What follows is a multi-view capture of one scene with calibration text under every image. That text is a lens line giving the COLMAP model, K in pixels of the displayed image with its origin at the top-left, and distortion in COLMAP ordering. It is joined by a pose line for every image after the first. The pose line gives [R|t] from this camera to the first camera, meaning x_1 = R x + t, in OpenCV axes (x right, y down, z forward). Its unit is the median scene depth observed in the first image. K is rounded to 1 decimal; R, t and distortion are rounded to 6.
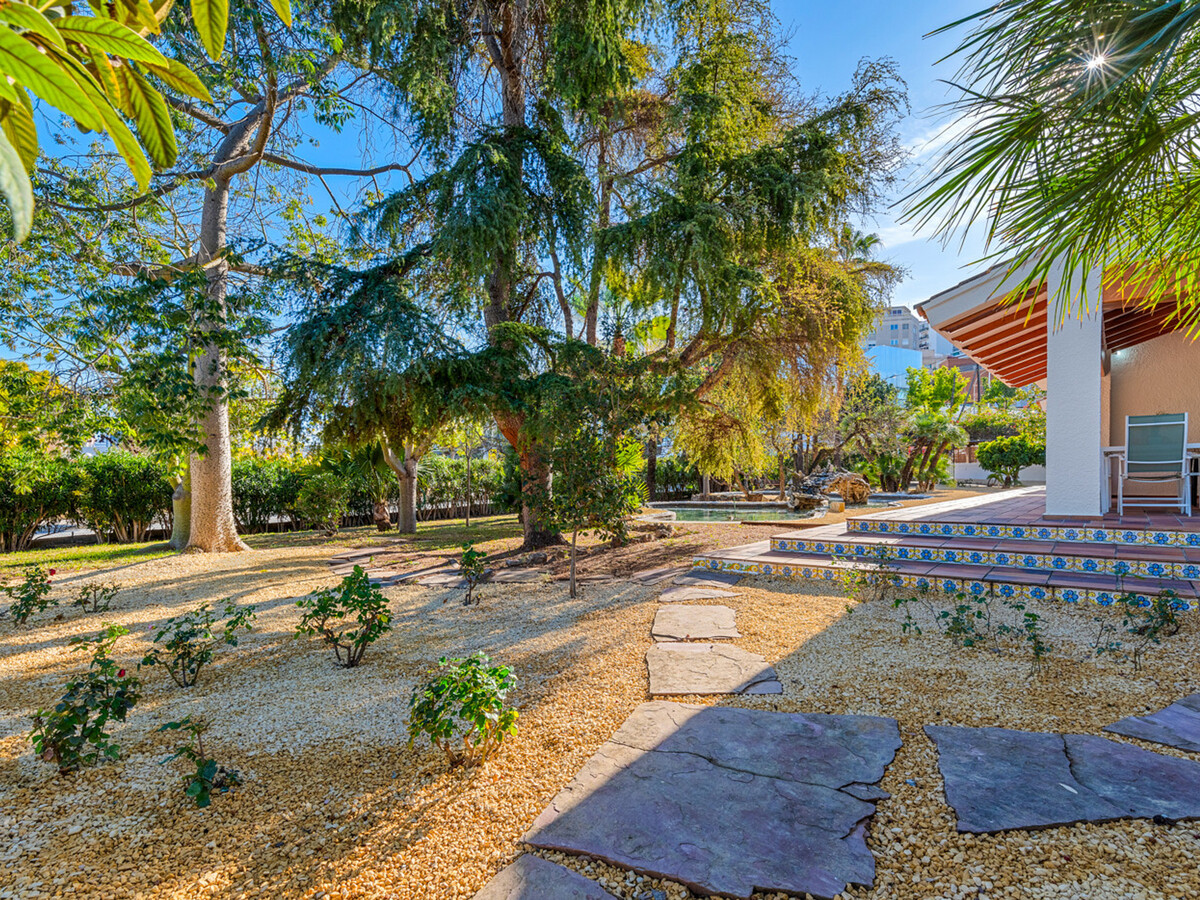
lens RADIAL K [[661.9, 0, 600.0], [0, 661.9, 450.0], [0, 0, 1]] dist [-0.002306, -0.000830]
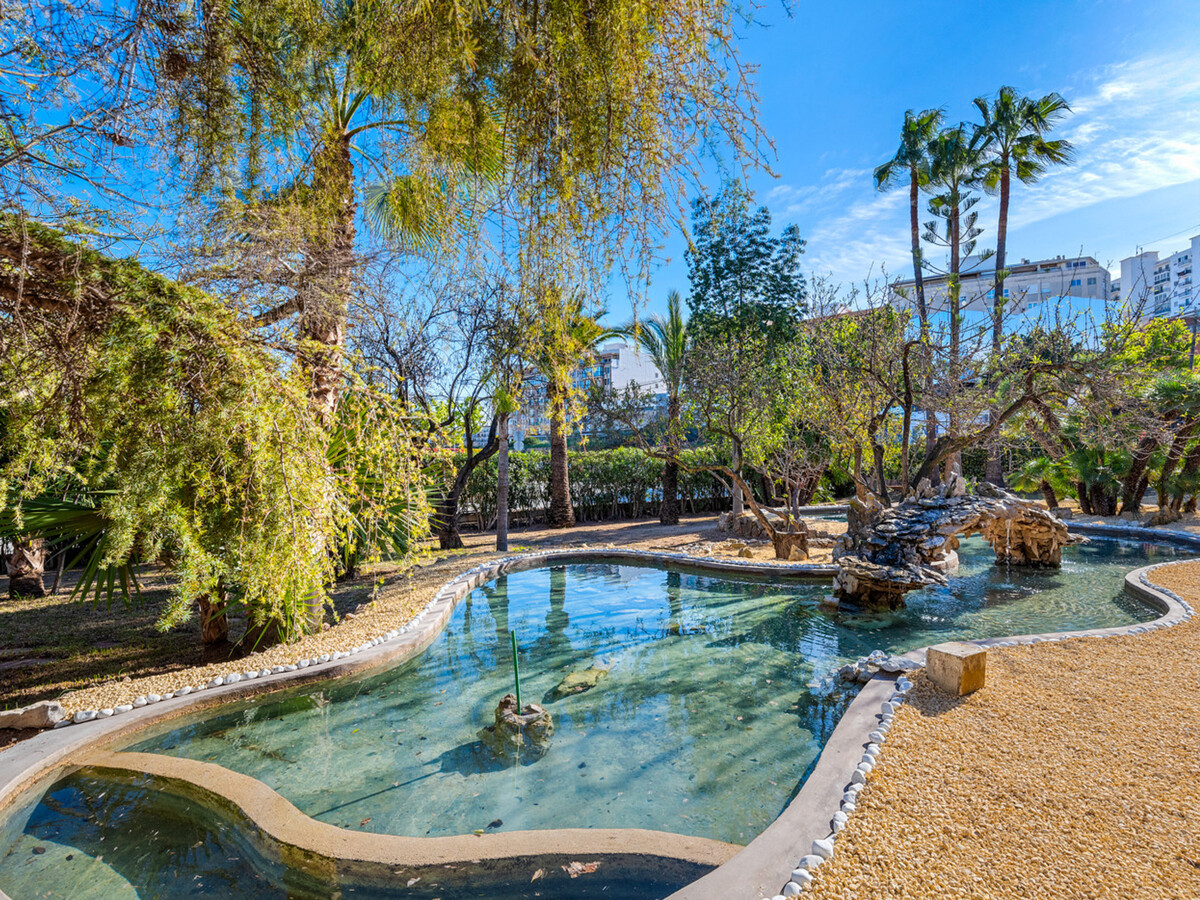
lens RADIAL K [[661.9, 0, 600.0], [0, 661.9, 450.0], [0, 0, 1]] dist [-0.002306, -0.000830]
pose [[0.979703, -0.013494, -0.200000, 0.148925], [0.015675, 0.999834, 0.009323, -0.000120], [0.199841, -0.012269, 0.979752, 0.390364]]
